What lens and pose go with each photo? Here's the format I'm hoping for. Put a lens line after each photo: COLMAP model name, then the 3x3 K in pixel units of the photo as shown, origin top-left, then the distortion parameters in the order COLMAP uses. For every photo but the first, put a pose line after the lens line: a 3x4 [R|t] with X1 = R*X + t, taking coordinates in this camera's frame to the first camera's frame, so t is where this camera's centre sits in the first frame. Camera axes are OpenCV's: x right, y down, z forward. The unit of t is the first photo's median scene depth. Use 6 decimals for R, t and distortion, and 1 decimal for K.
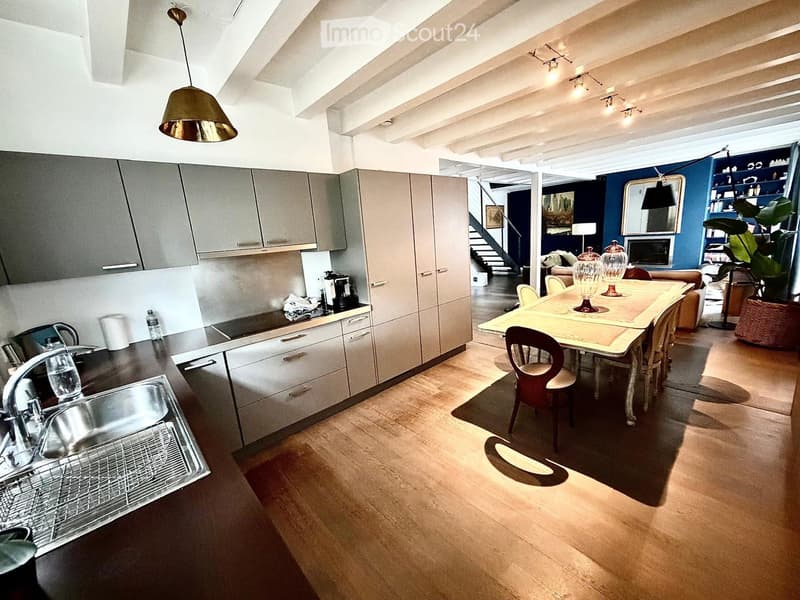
lens RADIAL K [[319.7, 0, 398.8], [0, 319.7, 299.9], [0, 0, 1]] dist [0.004259, 0.000181]
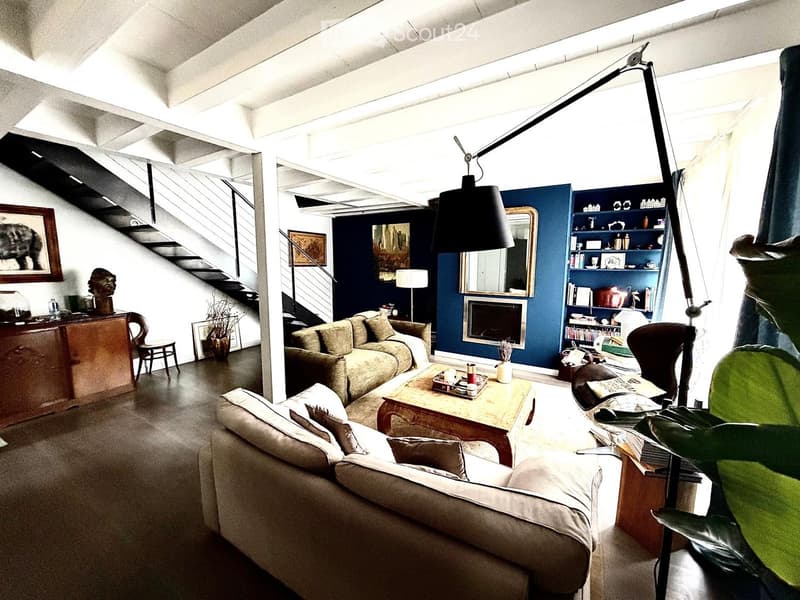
lens RADIAL K [[319.7, 0, 397.9], [0, 319.7, 302.3], [0, 0, 1]] dist [0.004259, 0.000181]
pose [[0.955903, 0.042364, 0.290612, 0.436494], [-0.015432, 0.995420, -0.094347, -0.134228], [-0.293278, 0.085702, 0.952178, 0.477860]]
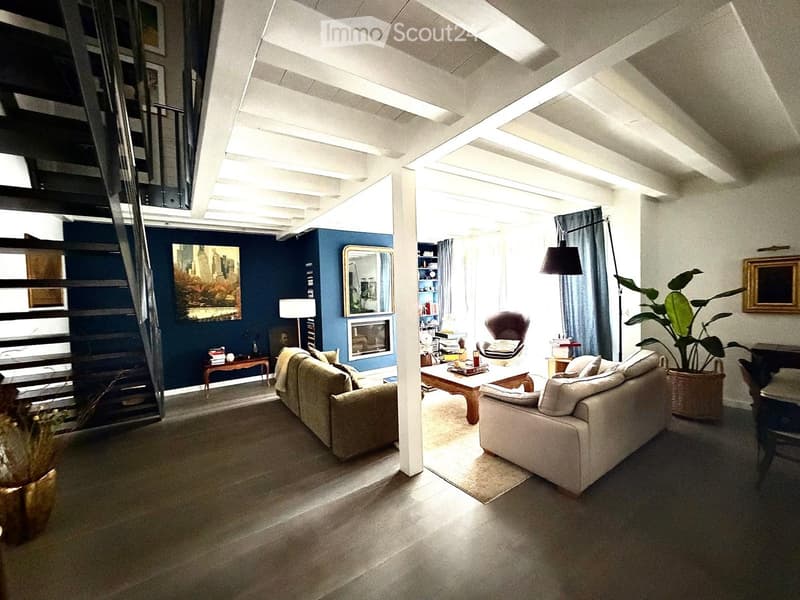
lens RADIAL K [[319.7, 0, 398.8], [0, 319.7, 297.8], [0, 0, 1]] dist [0.004259, 0.000181]
pose [[0.137600, 0.044452, 0.989490, 0.011243], [0.225289, 0.971403, -0.074969, -0.183048], [-0.964526, 0.233237, 0.123650, 0.883538]]
